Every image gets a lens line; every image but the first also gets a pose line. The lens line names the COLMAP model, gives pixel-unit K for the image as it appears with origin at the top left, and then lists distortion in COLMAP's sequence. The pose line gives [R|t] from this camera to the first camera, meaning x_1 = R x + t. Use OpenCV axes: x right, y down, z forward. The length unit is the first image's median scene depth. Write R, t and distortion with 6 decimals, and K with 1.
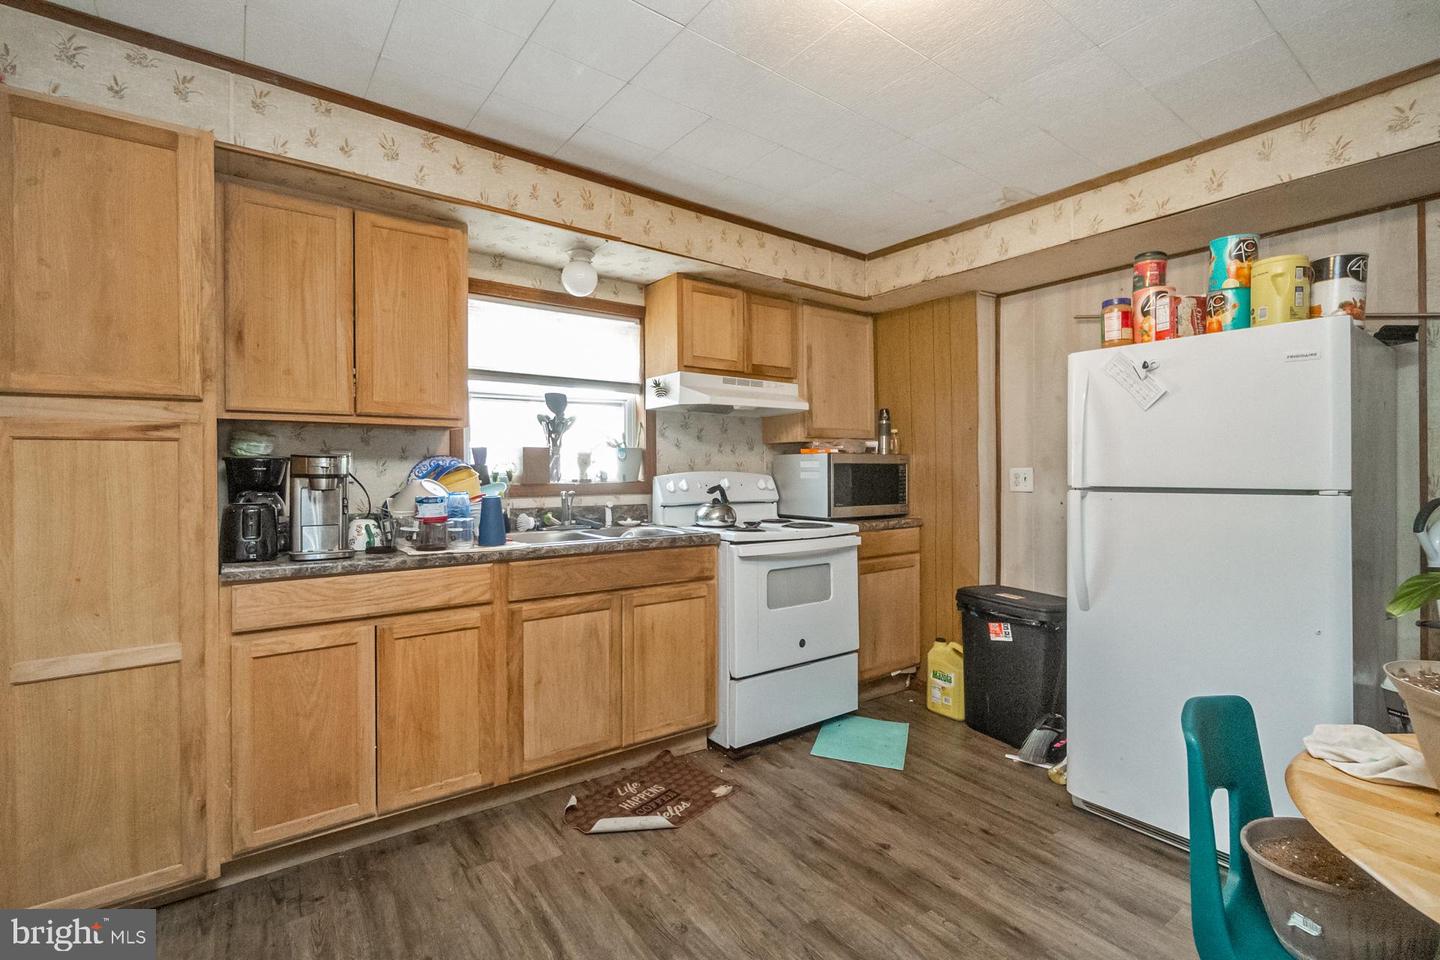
lens RADIAL K [[654.9, 0, 718.7], [0, 654.9, 468.4], [0, 0, 1]] dist [-0.000964, -0.000367]
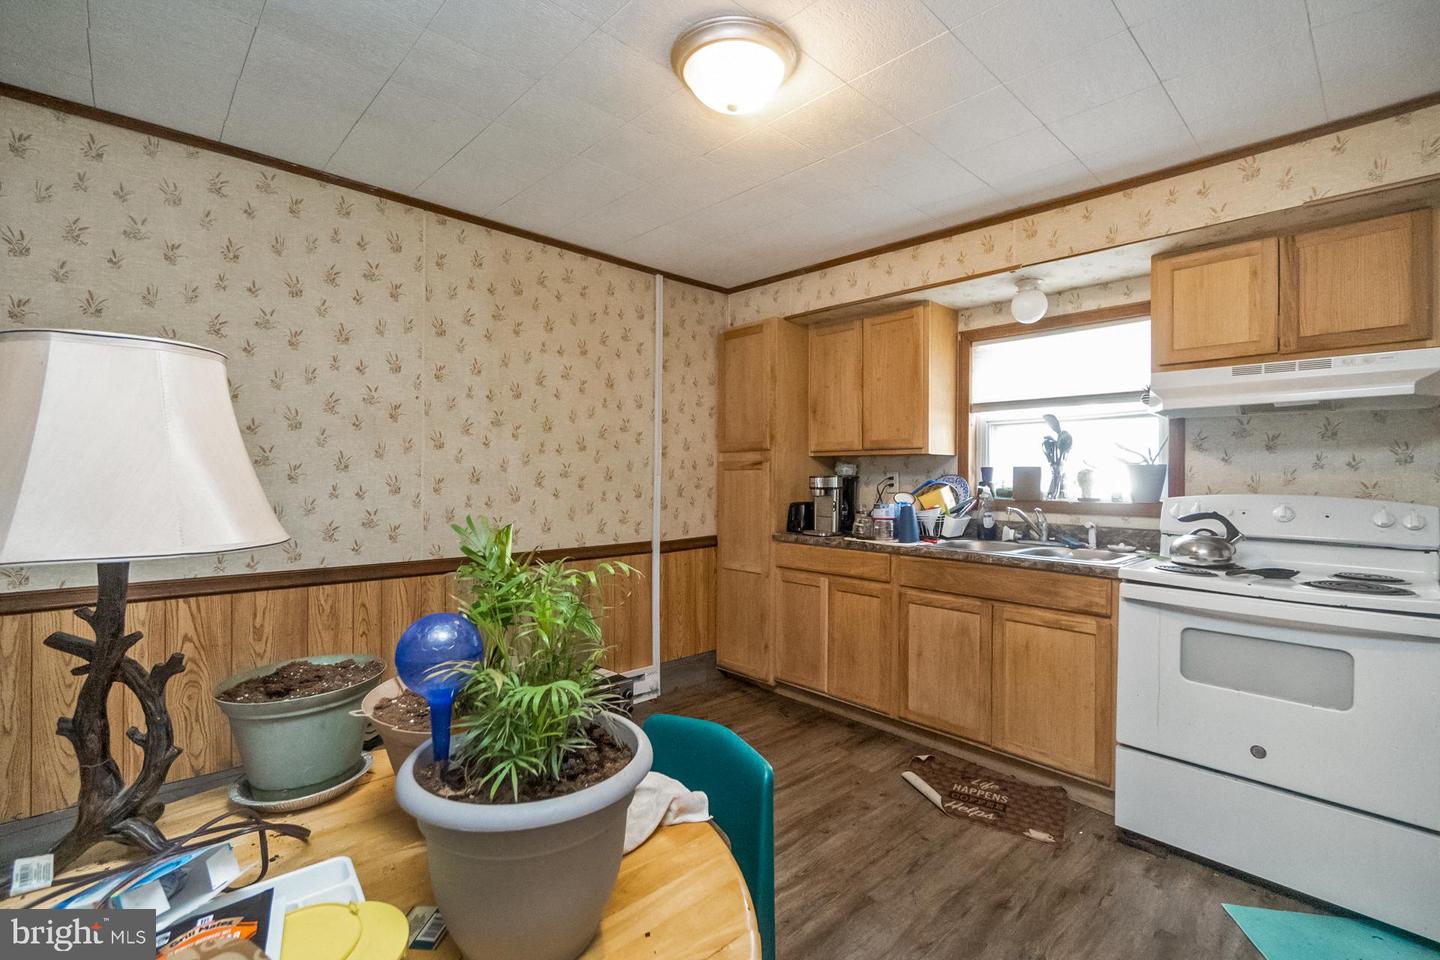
lens RADIAL K [[633.8, 0, 720.0], [0, 633.8, 480.0], [0, 0, 1]] dist [-0.002823, -0.000485]
pose [[0.117989, 0.007856, -0.992984, 0.838528], [-0.008671, 0.999939, 0.006880, -0.015037], [0.992977, 0.007799, 0.118050, 0.439168]]
